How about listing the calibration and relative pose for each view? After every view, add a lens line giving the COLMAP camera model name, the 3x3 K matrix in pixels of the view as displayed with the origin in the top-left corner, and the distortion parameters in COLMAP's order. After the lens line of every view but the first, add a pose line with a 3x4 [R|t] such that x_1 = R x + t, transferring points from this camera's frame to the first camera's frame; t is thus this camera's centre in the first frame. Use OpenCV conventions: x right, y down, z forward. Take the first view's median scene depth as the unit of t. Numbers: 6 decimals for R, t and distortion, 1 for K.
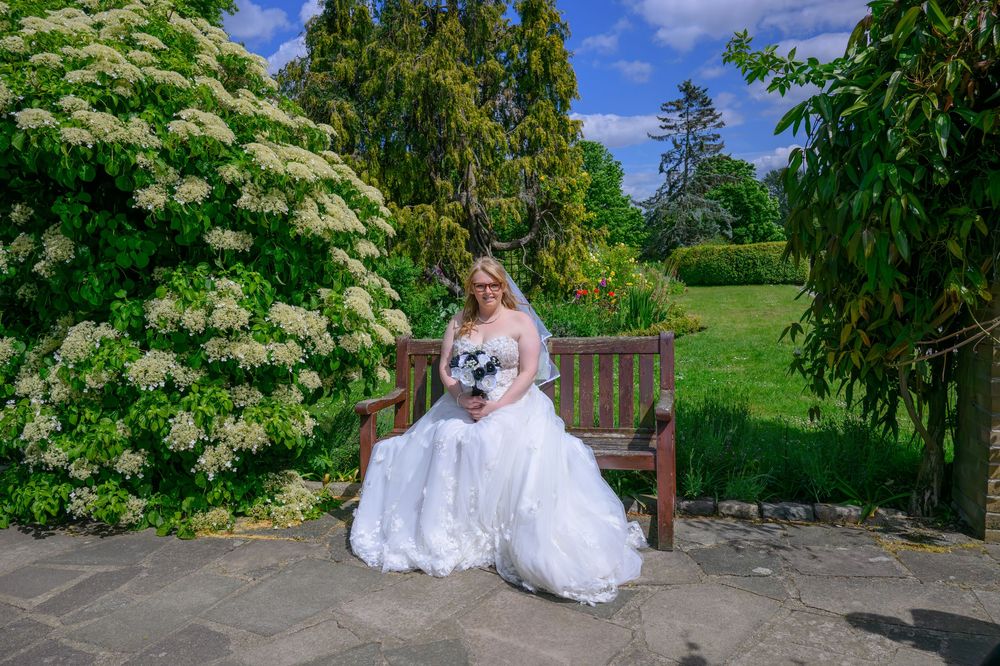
lens RADIAL K [[714.9, 0, 500.0], [0, 714.9, 333.0], [0, 0, 1]] dist [-0.000644, 0.000434]
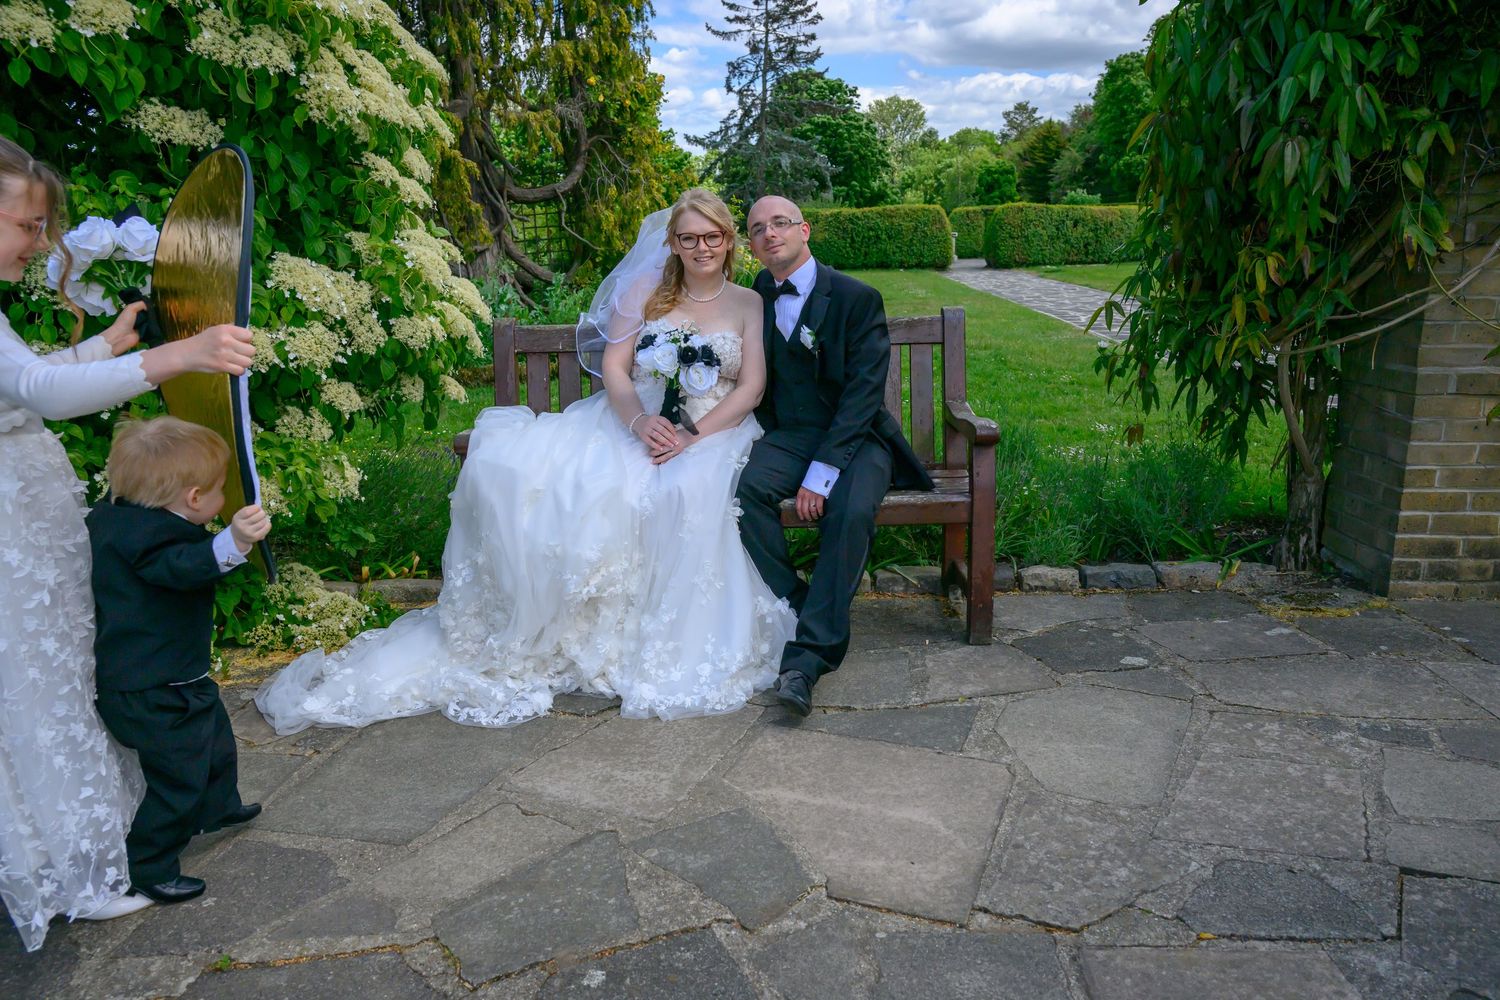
lens RADIAL K [[1084.0, 0, 750.0], [0, 1084.0, 500.0], [0, 0, 1]] dist [0.006399, -0.003585]
pose [[0.966396, -0.044539, 0.253172, -0.178712], [0.009160, 0.990217, 0.139235, 0.028997], [-0.256896, -0.132237, 0.957349, 0.105437]]
